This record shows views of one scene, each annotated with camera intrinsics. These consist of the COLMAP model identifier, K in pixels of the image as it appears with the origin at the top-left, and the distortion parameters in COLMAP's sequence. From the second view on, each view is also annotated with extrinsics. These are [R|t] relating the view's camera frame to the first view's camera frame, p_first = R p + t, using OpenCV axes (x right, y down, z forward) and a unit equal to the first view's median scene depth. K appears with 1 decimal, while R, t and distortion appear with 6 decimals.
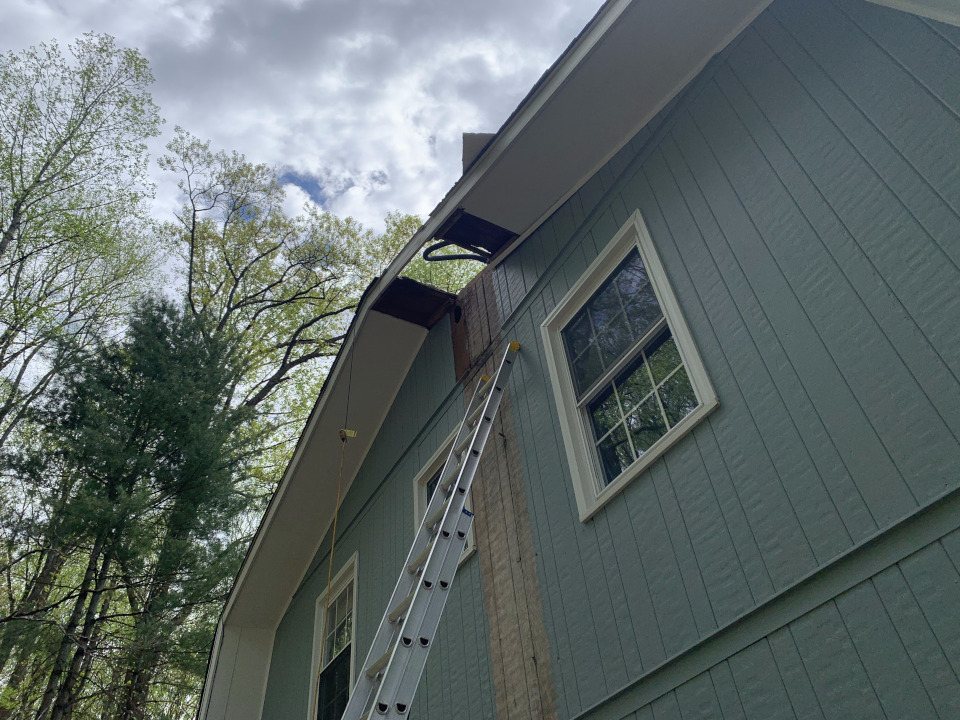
lens RADIAL K [[730.7, 0, 476.3], [0, 730.7, 353.9], [0, 0, 1]] dist [0.023260, -0.028084]
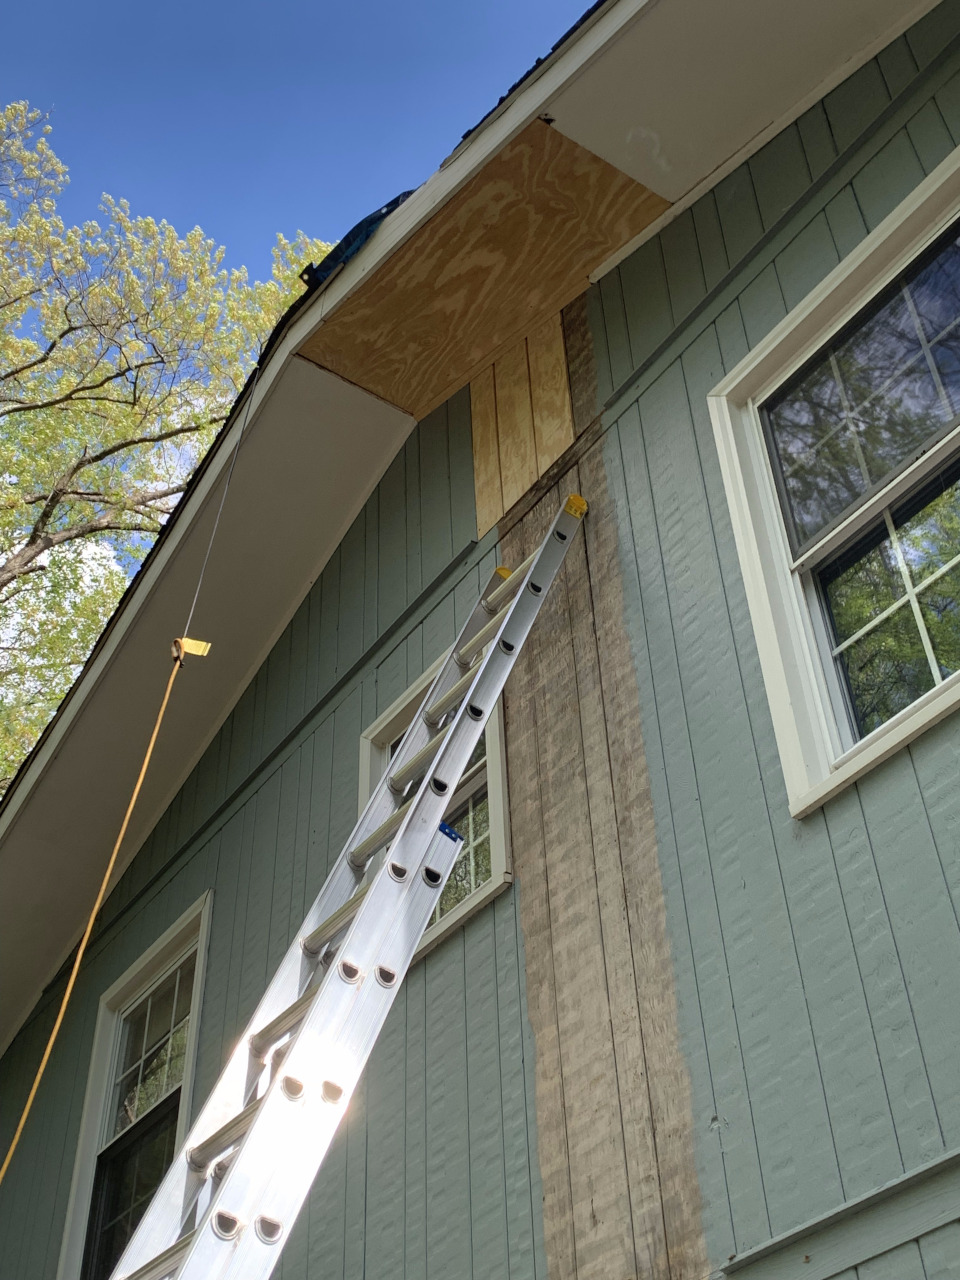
lens RADIAL K [[1530.0, 0, 473.2], [0, 1530.0, 612.5], [0, 0, 1]] dist [0.031699, 0.000000]
pose [[0.994058, 0.103901, 0.032448, -0.078419], [-0.104505, 0.994370, 0.017506, 0.103941], [-0.030446, -0.020793, 0.999320, 0.094740]]
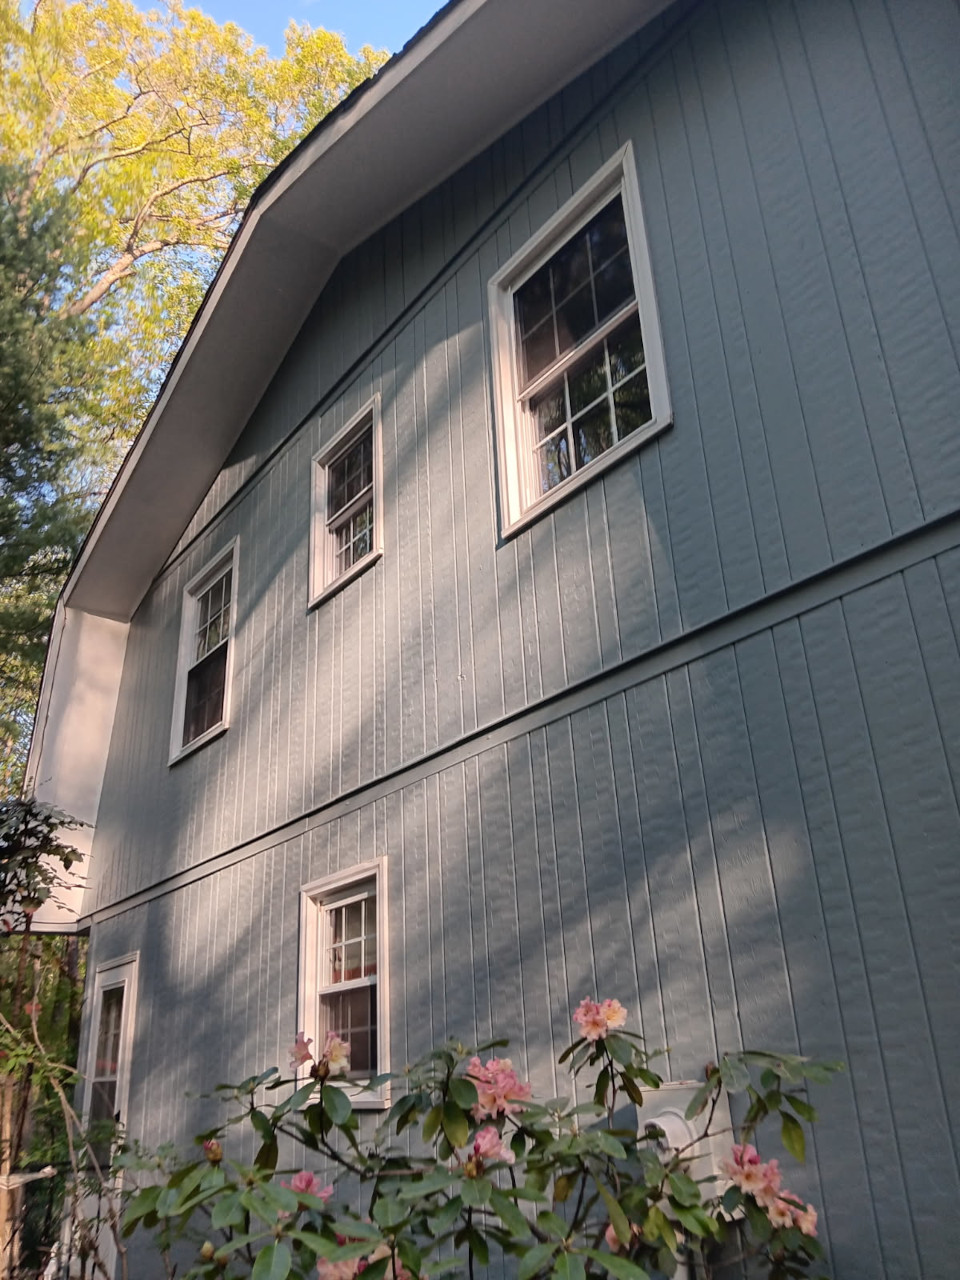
lens RADIAL K [[974.3, 0, 493.0], [0, 974.3, 648.8], [0, 0, 1]] dist [0.023260, -0.028084]
pose [[0.989619, 0.085862, 0.115247, 0.008274], [-0.121427, 0.928491, 0.350941, -0.048224], [-0.076874, -0.361292, 0.929279, -0.118944]]
